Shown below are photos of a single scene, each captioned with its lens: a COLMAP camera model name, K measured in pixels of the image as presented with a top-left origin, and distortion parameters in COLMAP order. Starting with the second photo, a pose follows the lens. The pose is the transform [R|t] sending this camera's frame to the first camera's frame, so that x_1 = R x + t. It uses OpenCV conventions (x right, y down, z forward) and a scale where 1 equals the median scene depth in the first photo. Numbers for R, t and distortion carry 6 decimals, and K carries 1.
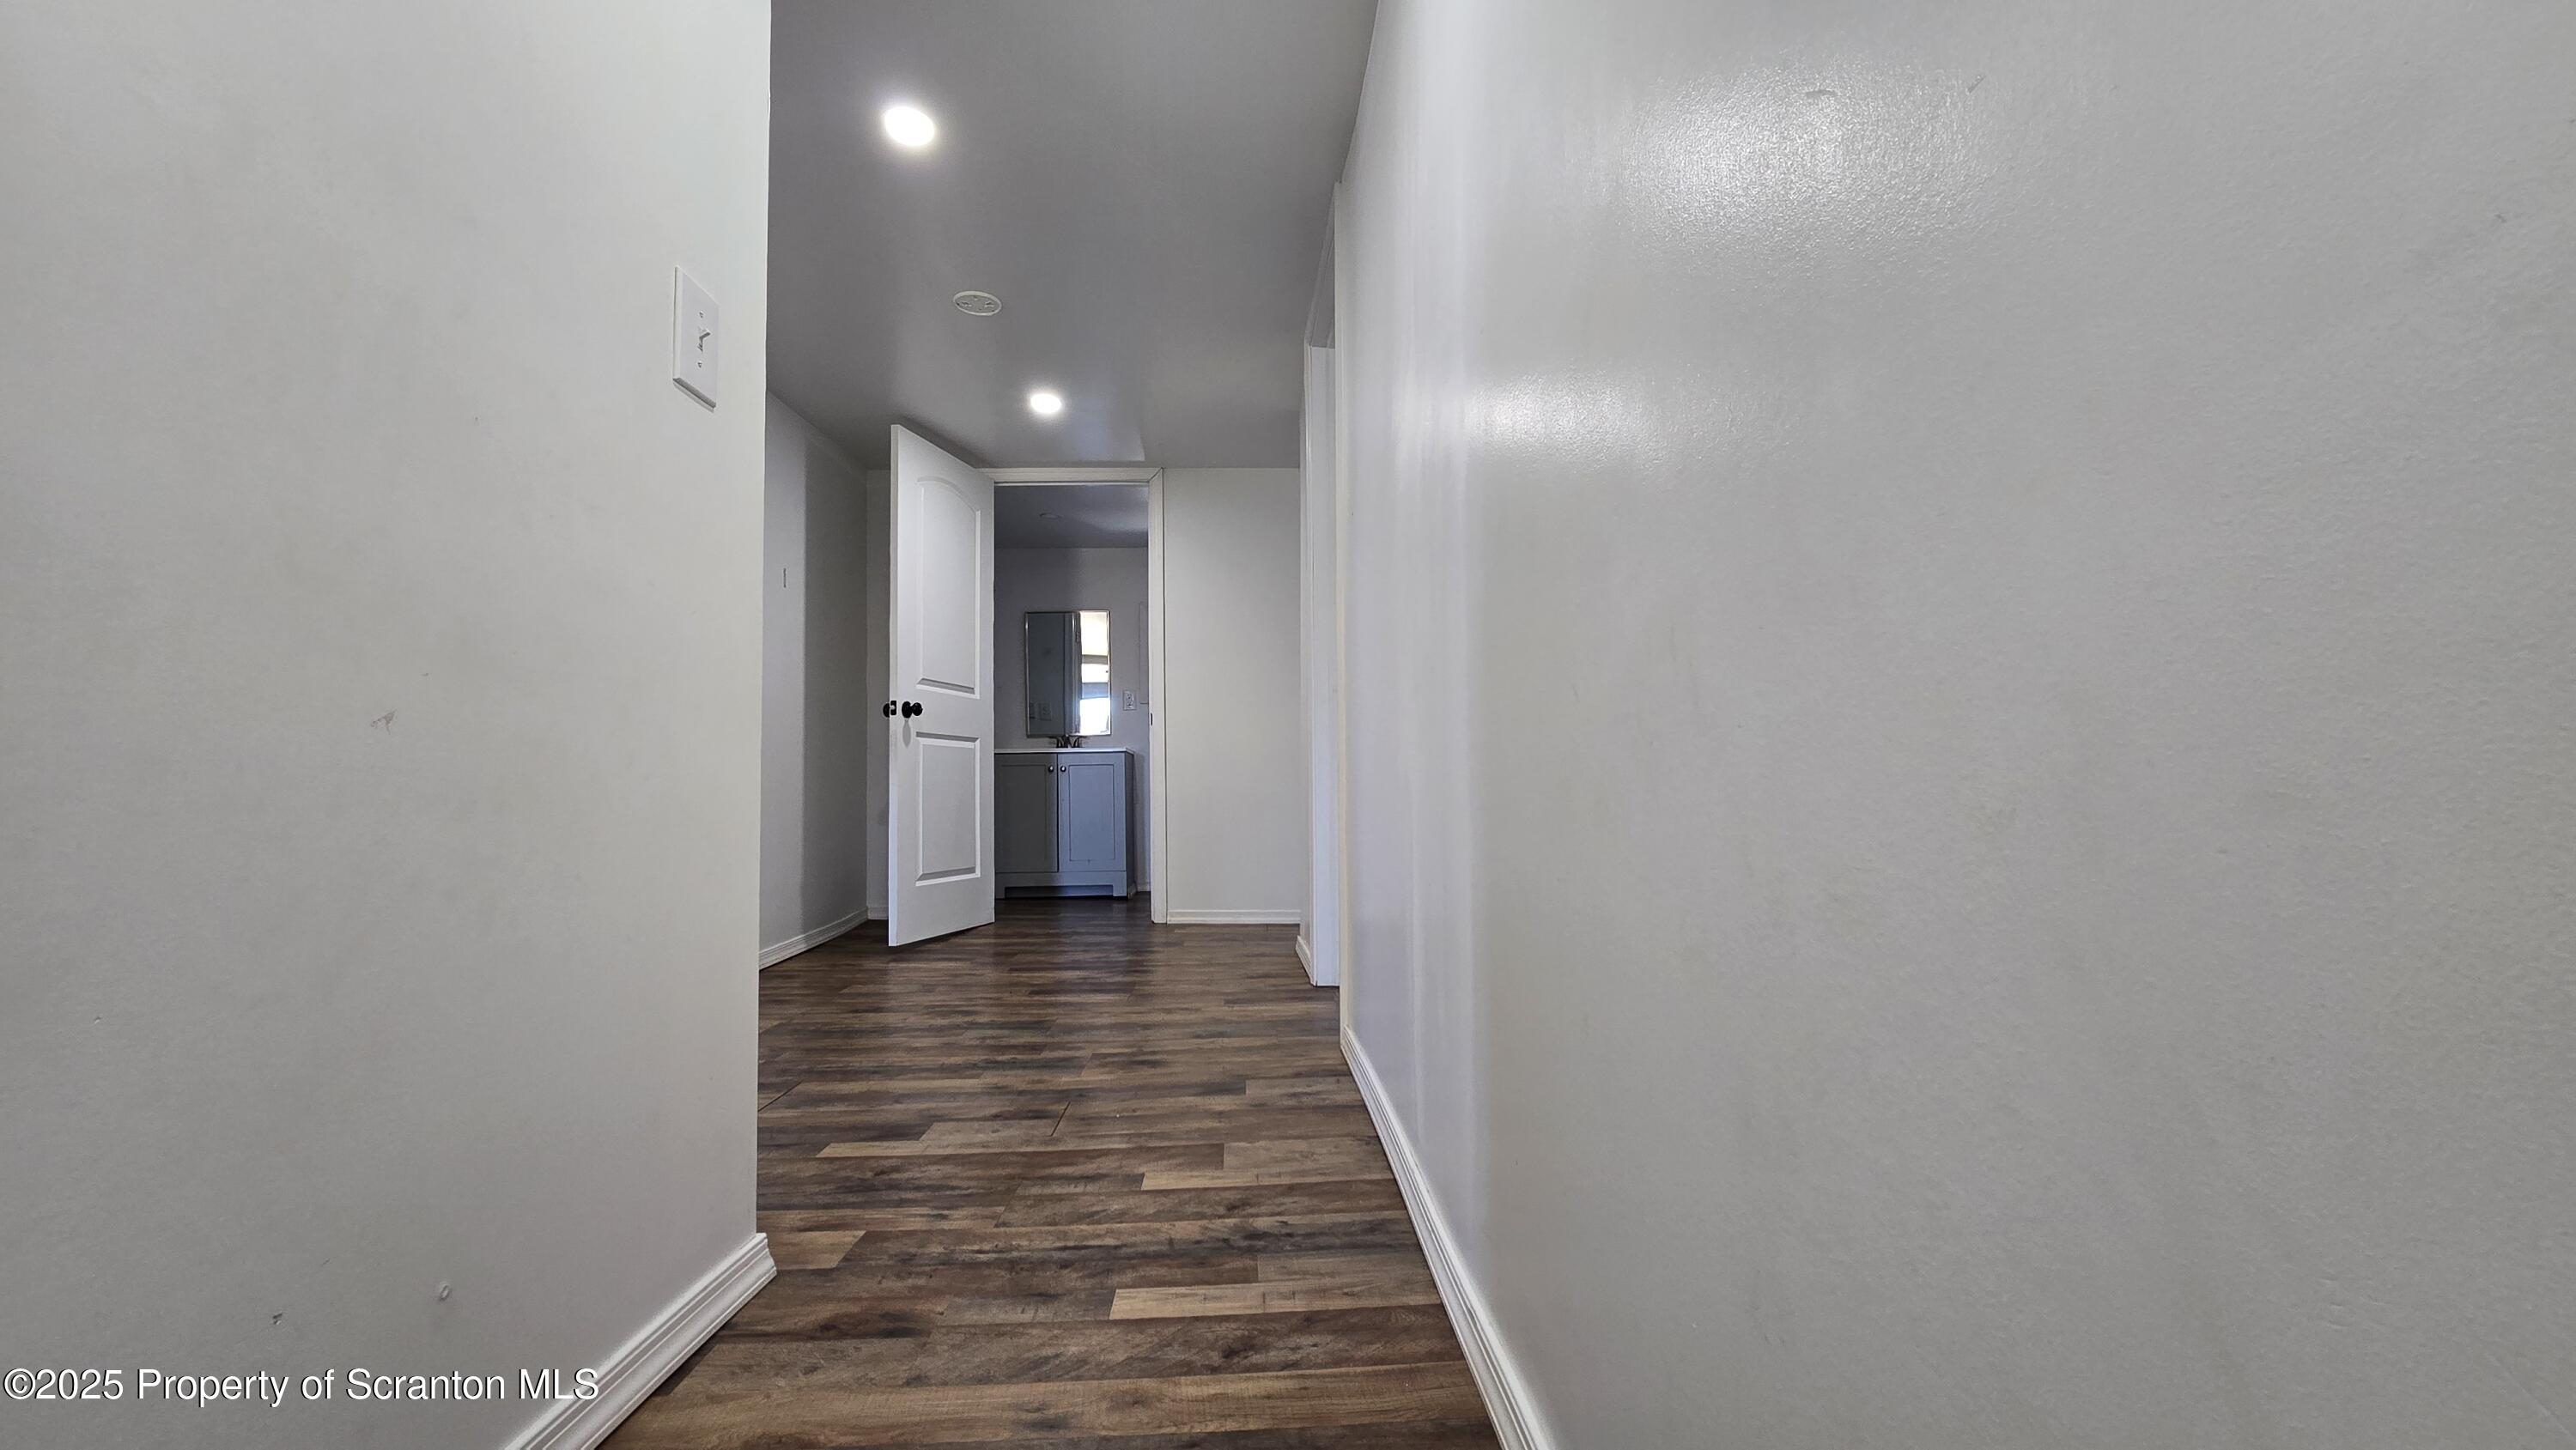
lens RADIAL K [[1045.4, 0, 1288.0], [0, 1045.4, 725.0], [0, 0, 1]] dist [-0.054504, -0.000027]
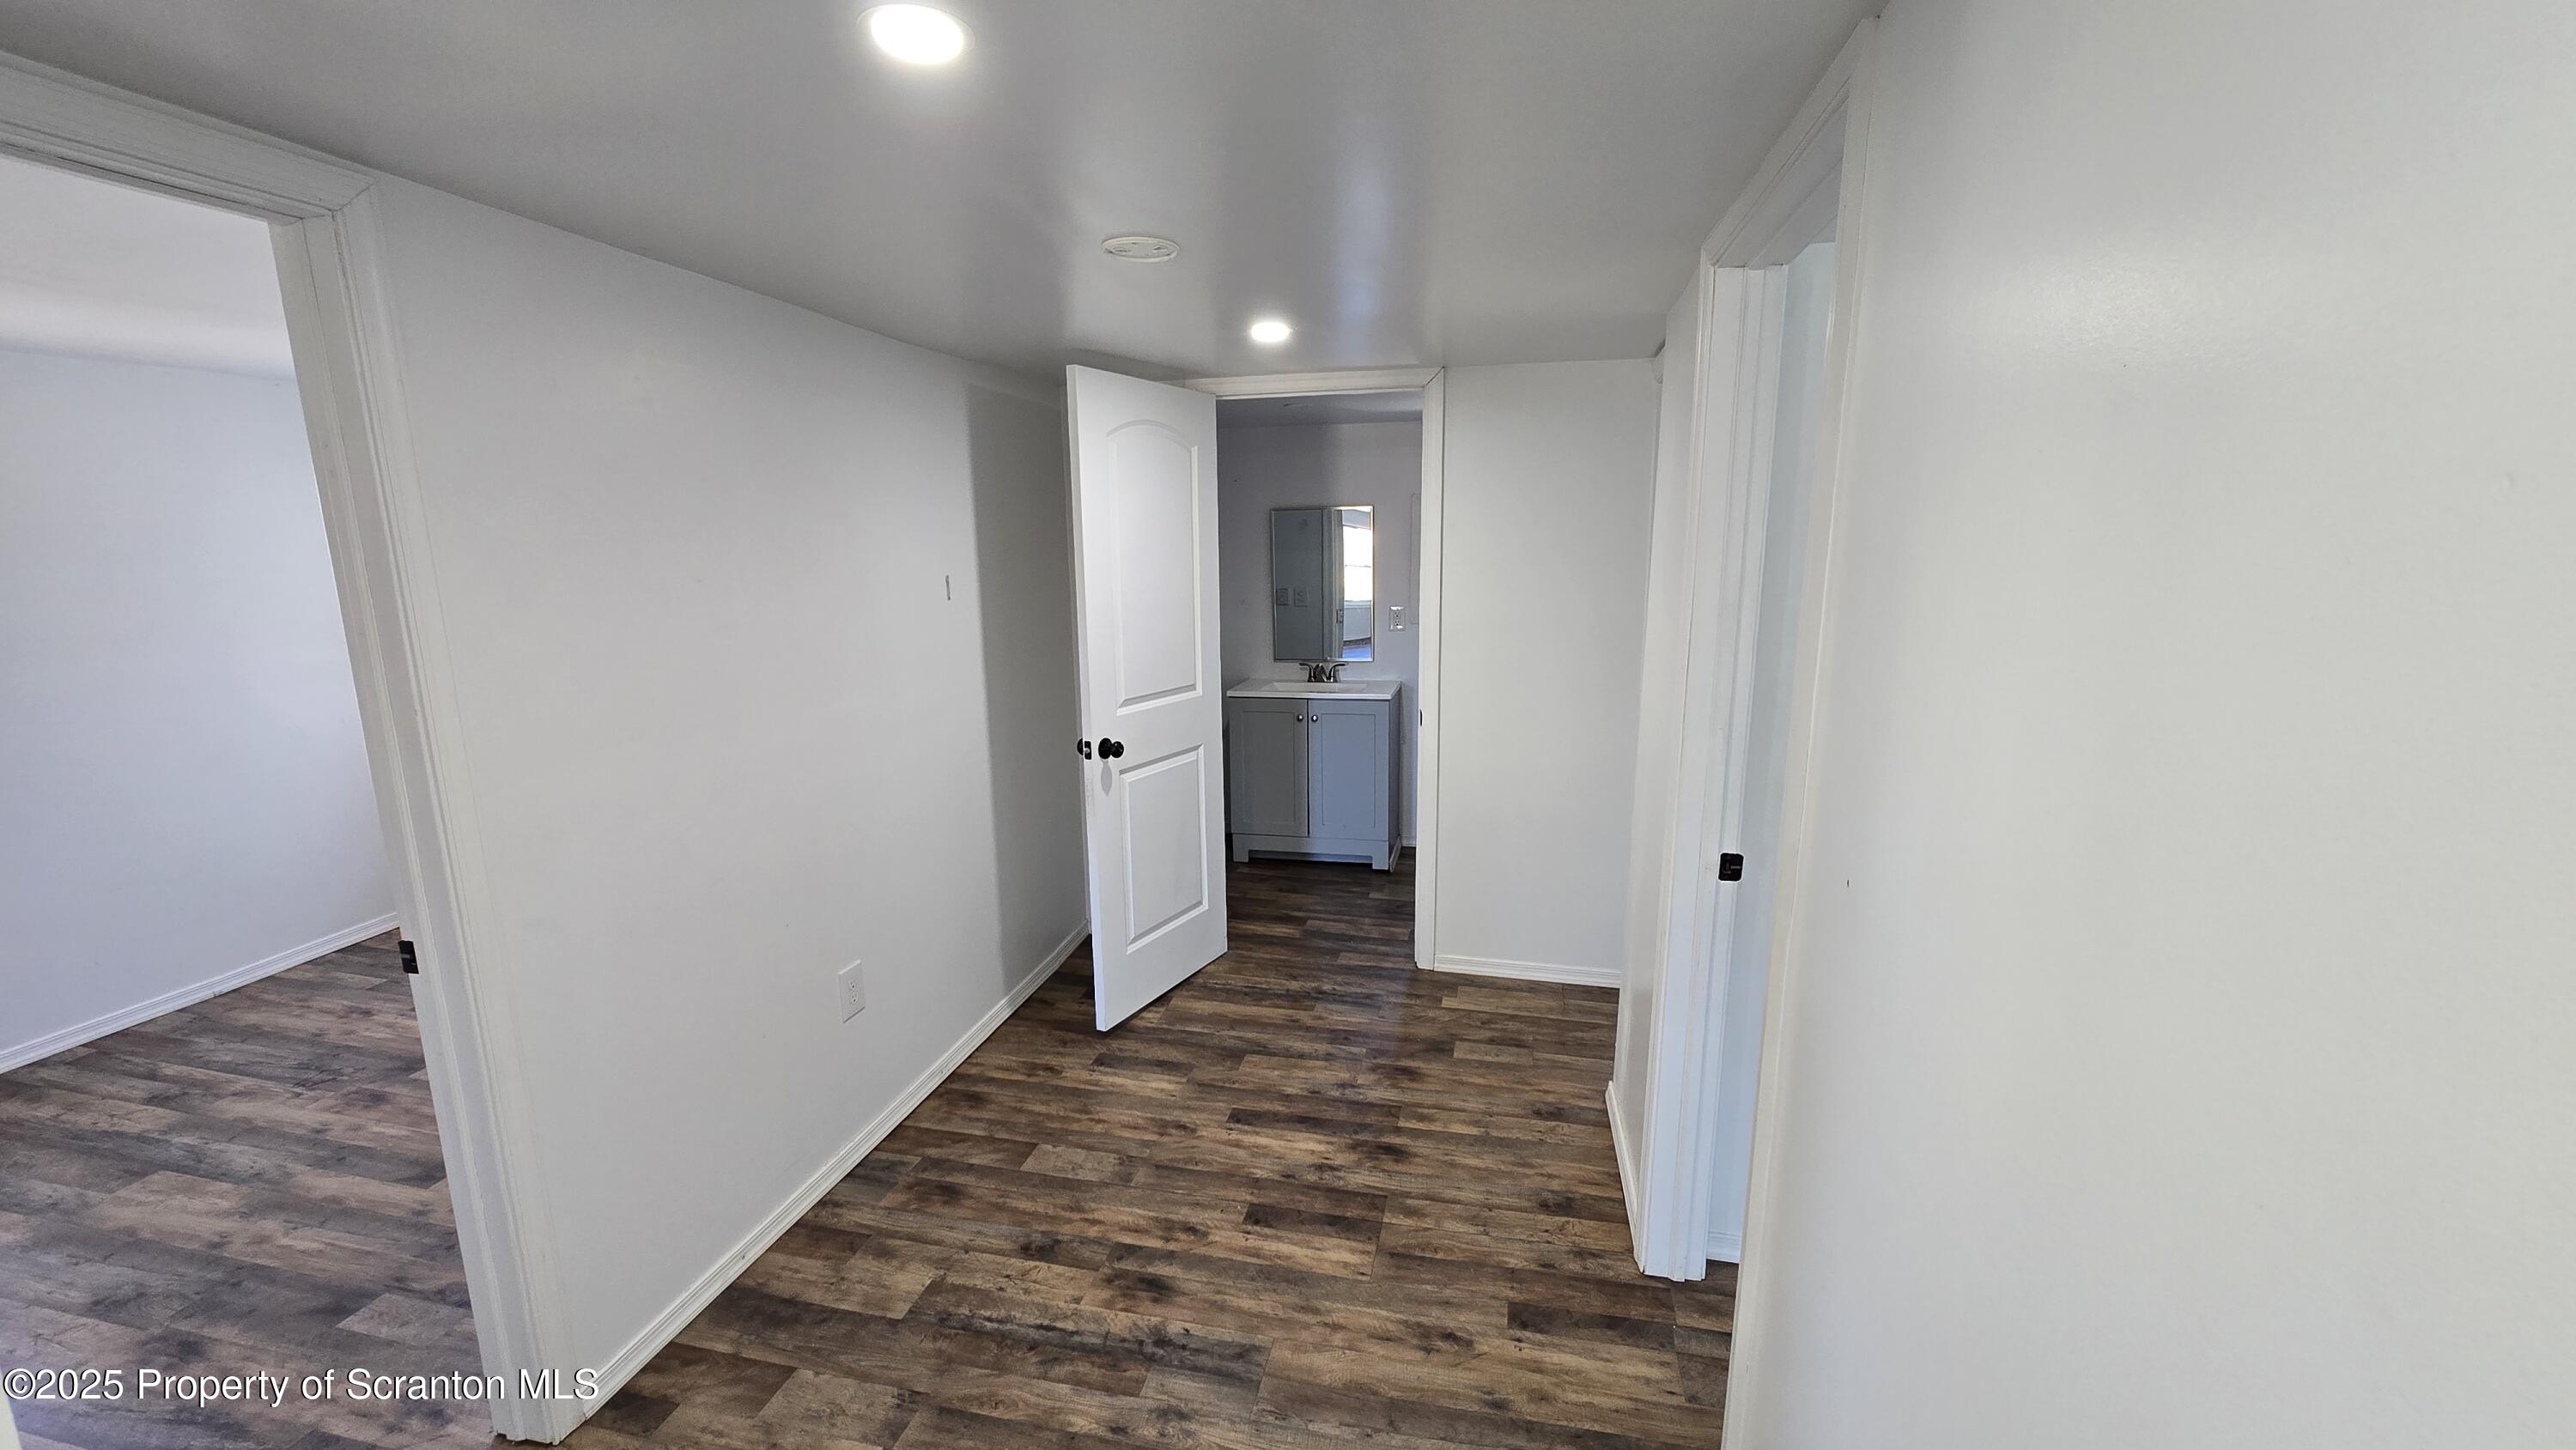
lens RADIAL K [[1045.4, 0, 1288.0], [0, 1045.4, 725.0], [0, 0, 1]] dist [-0.054504, -0.000027]
pose [[0.964833, 0.067625, -0.254015, -0.032211], [0.012052, 0.953945, 0.299738, -0.224146], [0.262586, -0.292259, 0.919583, 0.274542]]
